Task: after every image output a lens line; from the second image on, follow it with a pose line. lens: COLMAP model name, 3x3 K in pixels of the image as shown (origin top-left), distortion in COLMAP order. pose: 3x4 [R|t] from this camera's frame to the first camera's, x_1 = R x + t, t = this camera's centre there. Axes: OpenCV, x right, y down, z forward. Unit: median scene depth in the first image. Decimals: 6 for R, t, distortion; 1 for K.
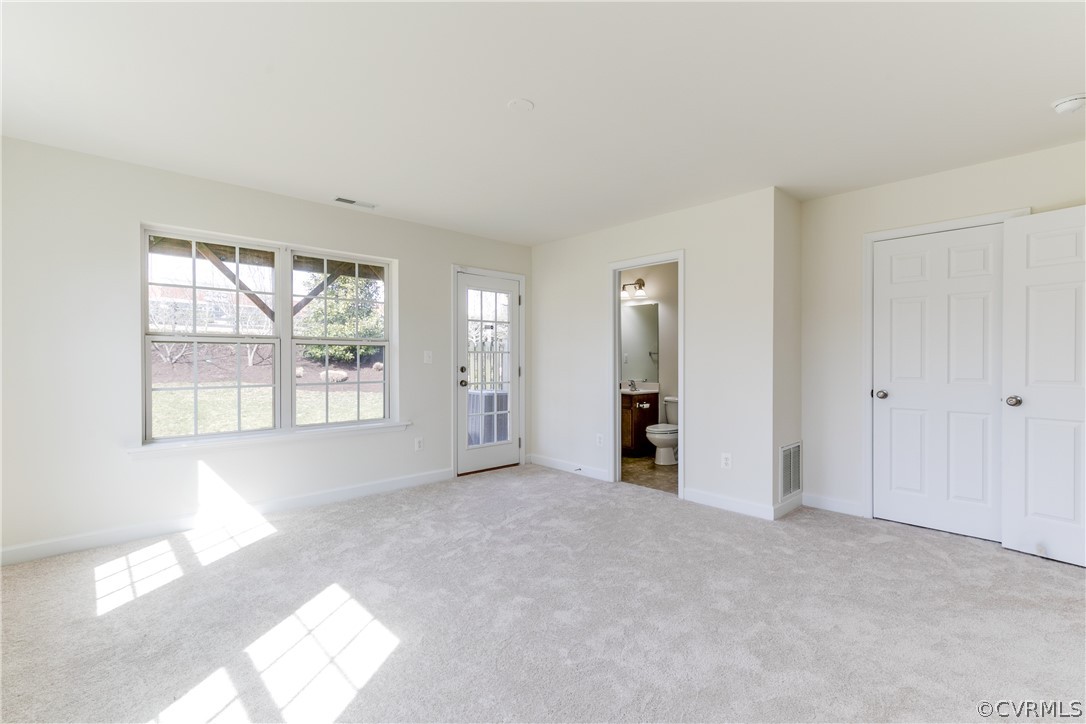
lens RADIAL K [[479.1, 0, 543.0], [0, 479.1, 362.0], [0, 0, 1]] dist [-0.000728, -0.000210]
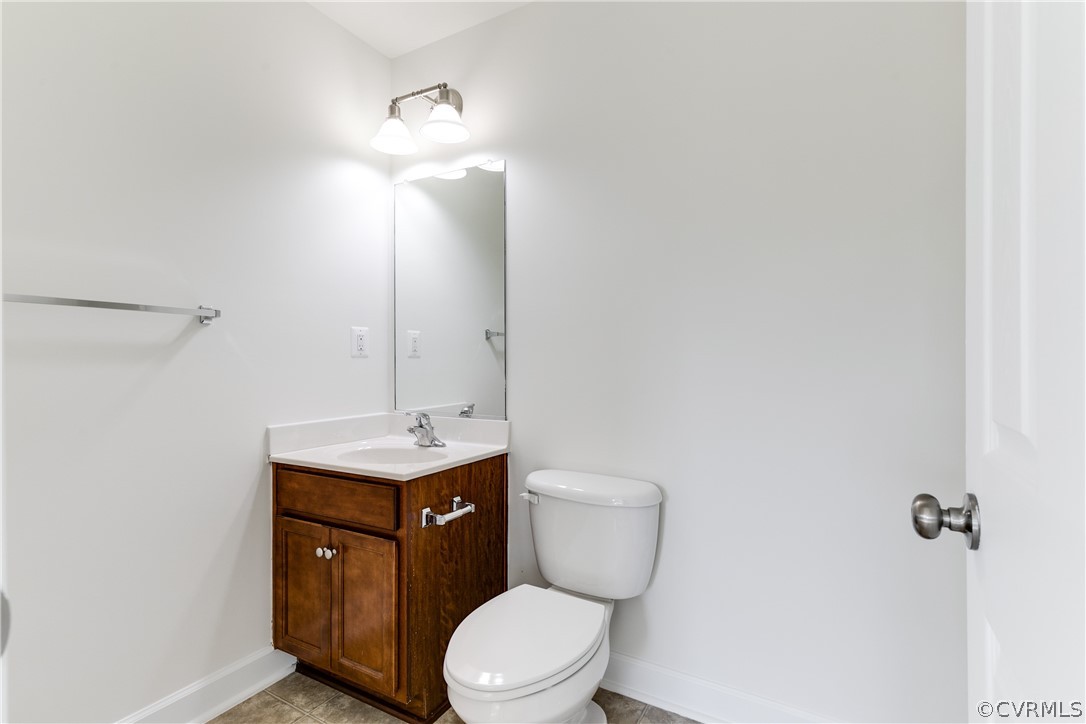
lens RADIAL K [[491.6, 0, 548.2], [0, 491.6, 363.3], [0, 0, 1]] dist [0.005268, 0.000111]
pose [[0.951446, -0.001422, 0.307811, 0.174791], [0.004099, 0.999959, -0.008050, 0.010633], [-0.307787, 0.008921, 0.951414, 0.715605]]
